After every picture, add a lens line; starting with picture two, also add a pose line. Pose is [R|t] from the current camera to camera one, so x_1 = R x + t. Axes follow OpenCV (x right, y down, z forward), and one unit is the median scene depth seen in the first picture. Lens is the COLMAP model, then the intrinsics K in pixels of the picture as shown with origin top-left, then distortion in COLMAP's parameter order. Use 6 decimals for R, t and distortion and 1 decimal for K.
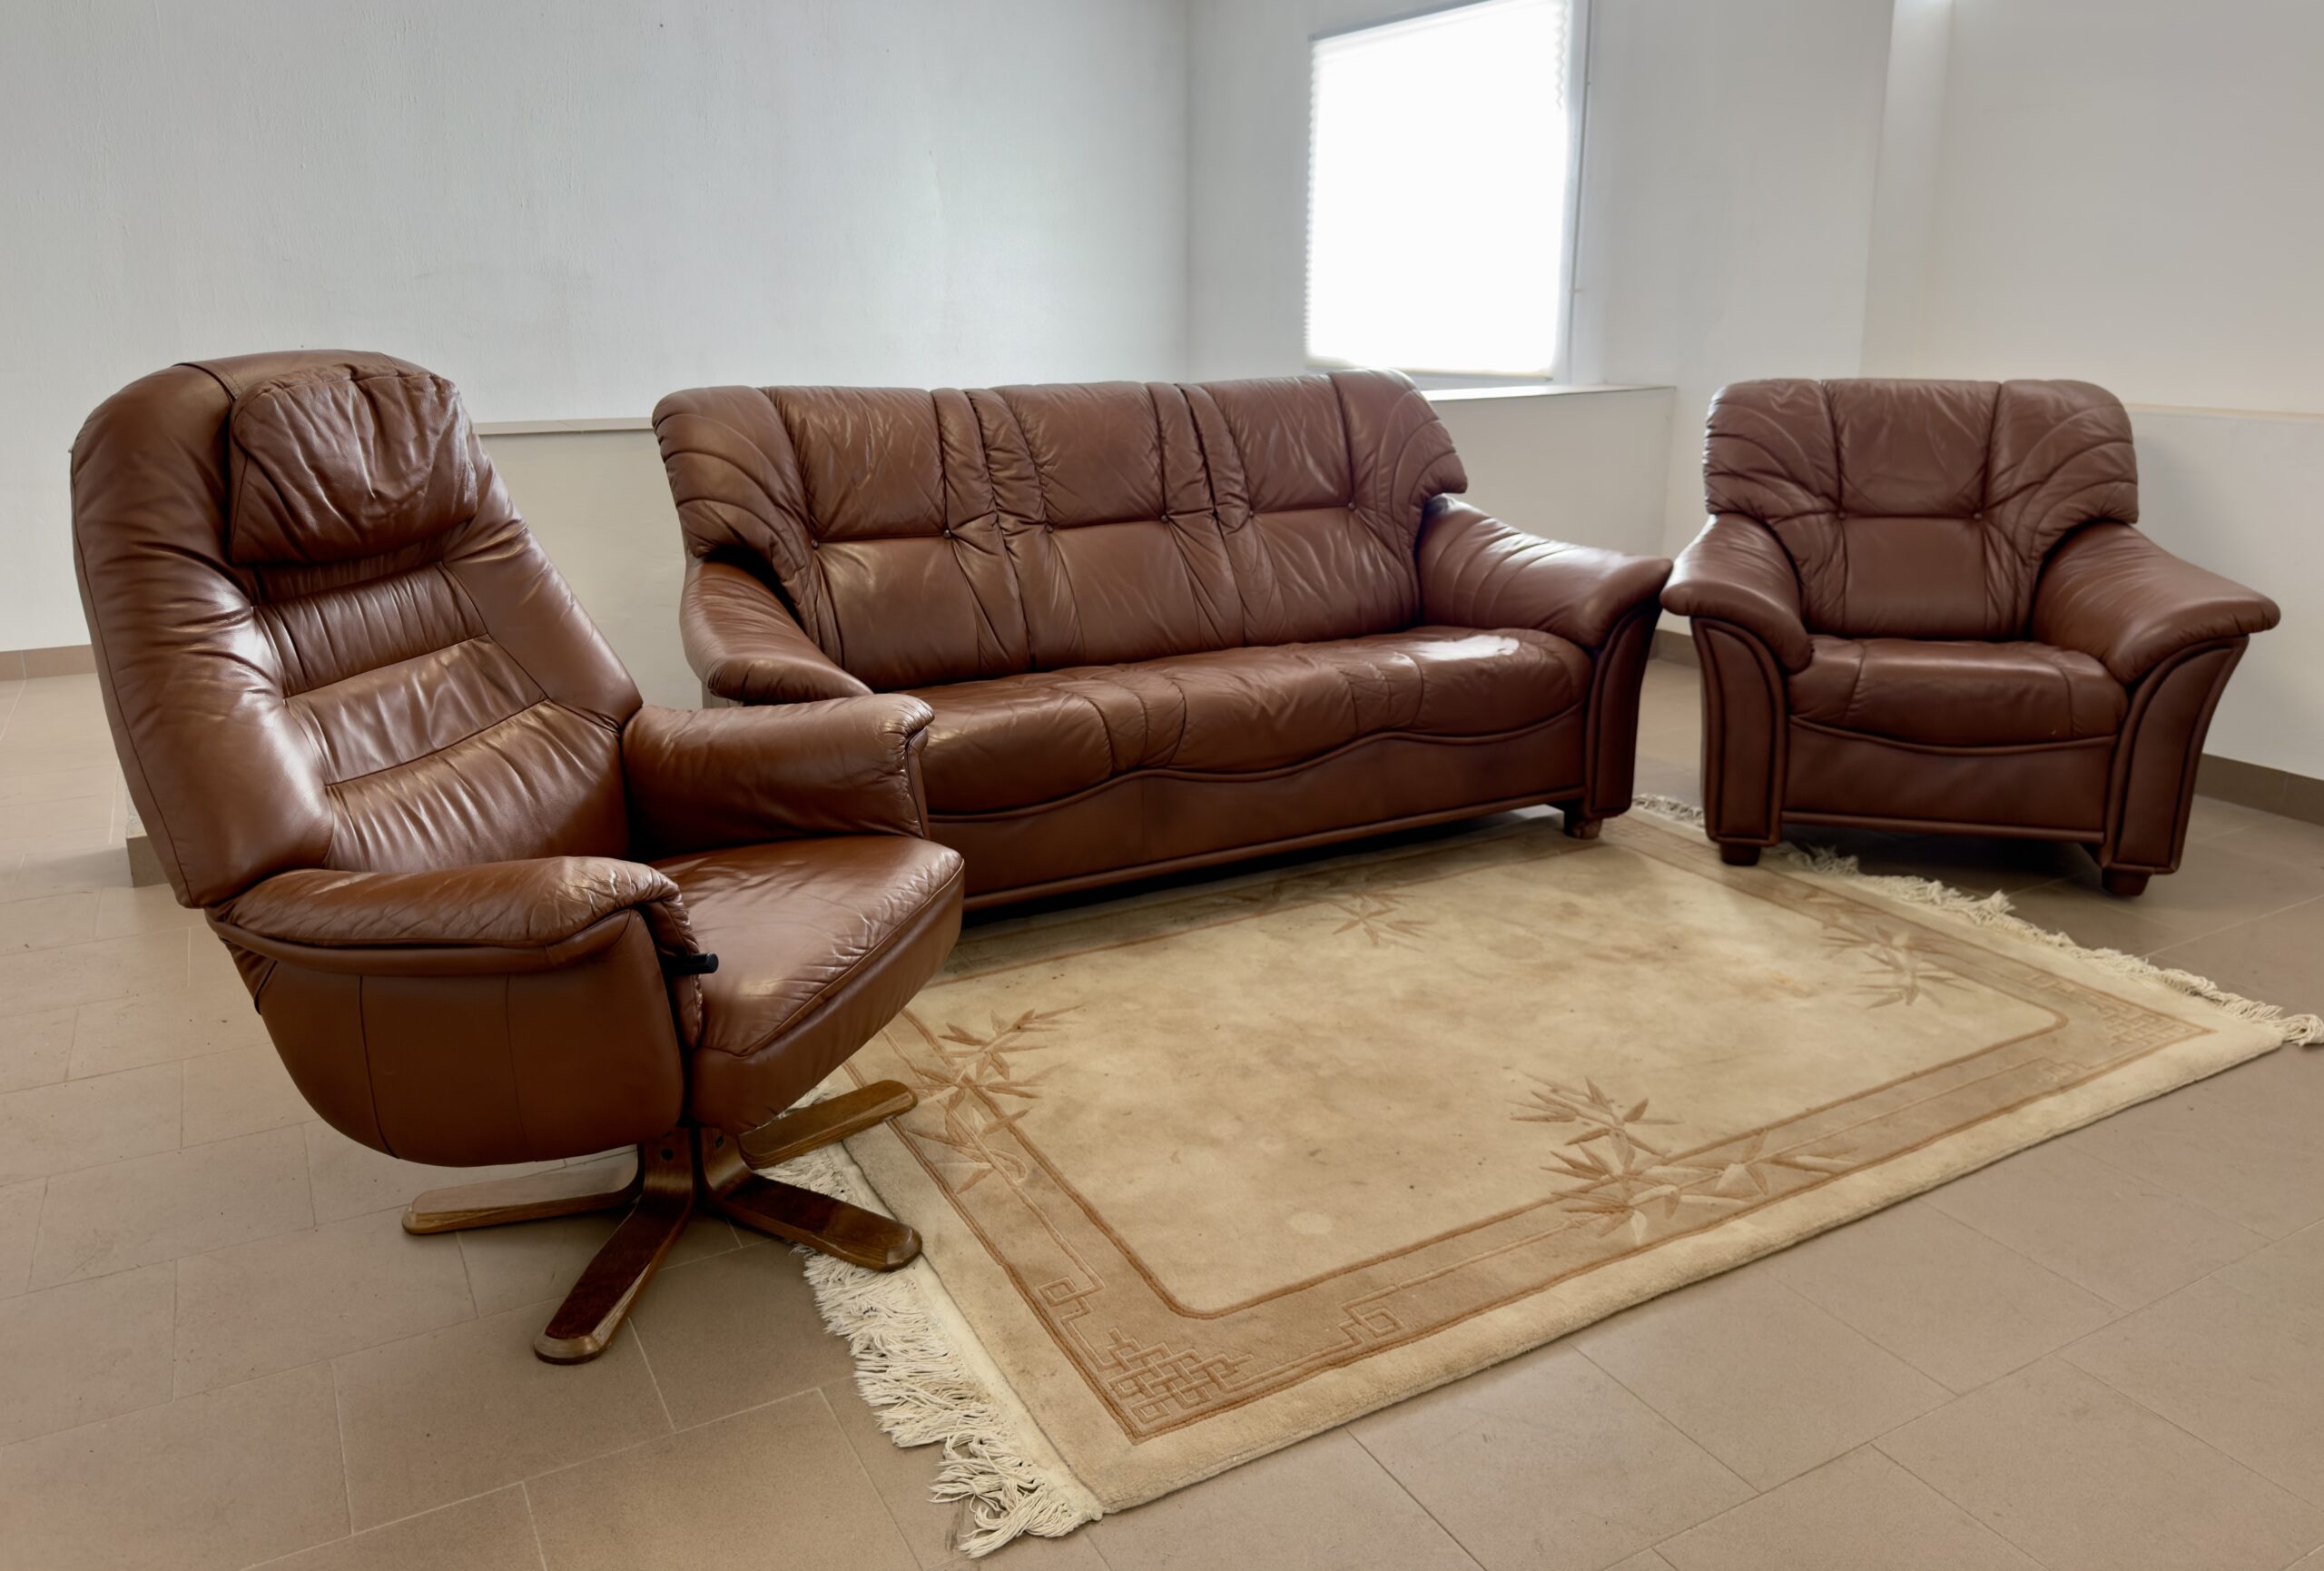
lens RADIAL K [[1647.7, 0, 1165.2], [0, 1647.7, 656.8], [0, 0, 1]] dist [0.091901, -0.142207]
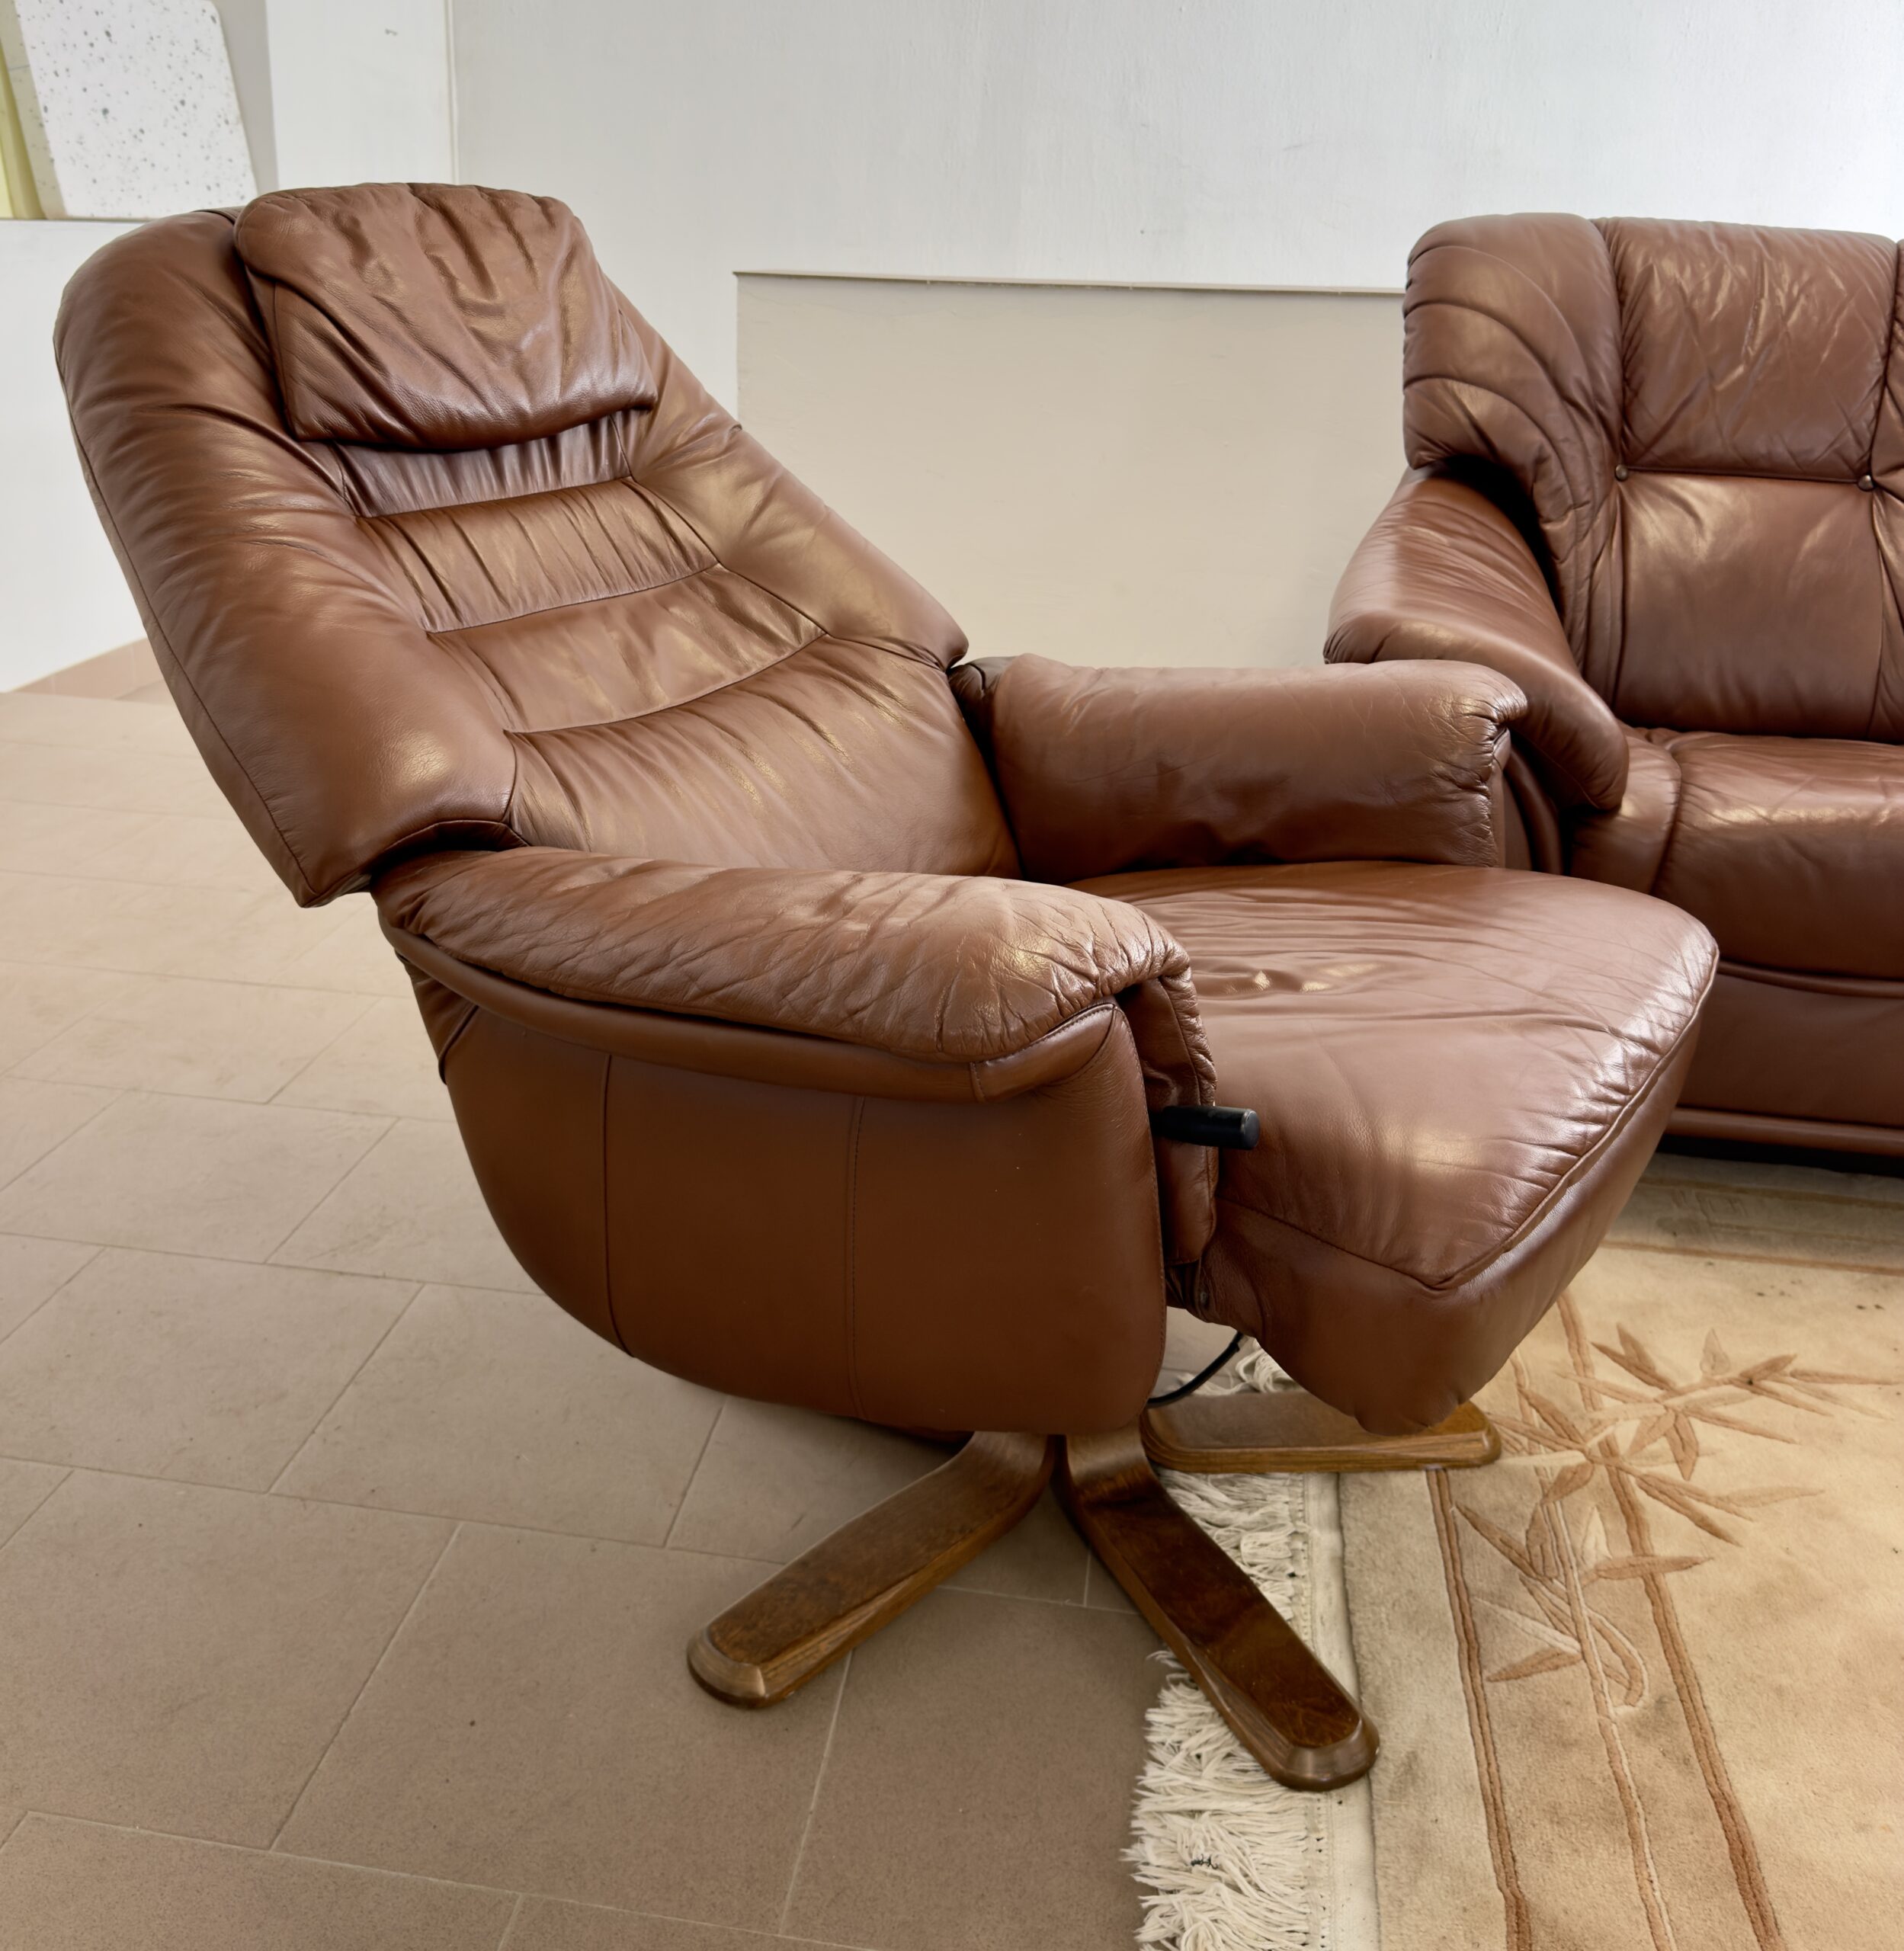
lens RADIAL K [[1926.1, 0, 902.2], [0, 1926.1, 799.6], [0, 0, 1]] dist [0.006102, -0.003740]
pose [[0.787231, 0.198969, -0.583677, 0.020763], [-0.163606, 0.979986, 0.113403, 0.014731], [0.594559, 0.006218, 0.804028, 0.329899]]
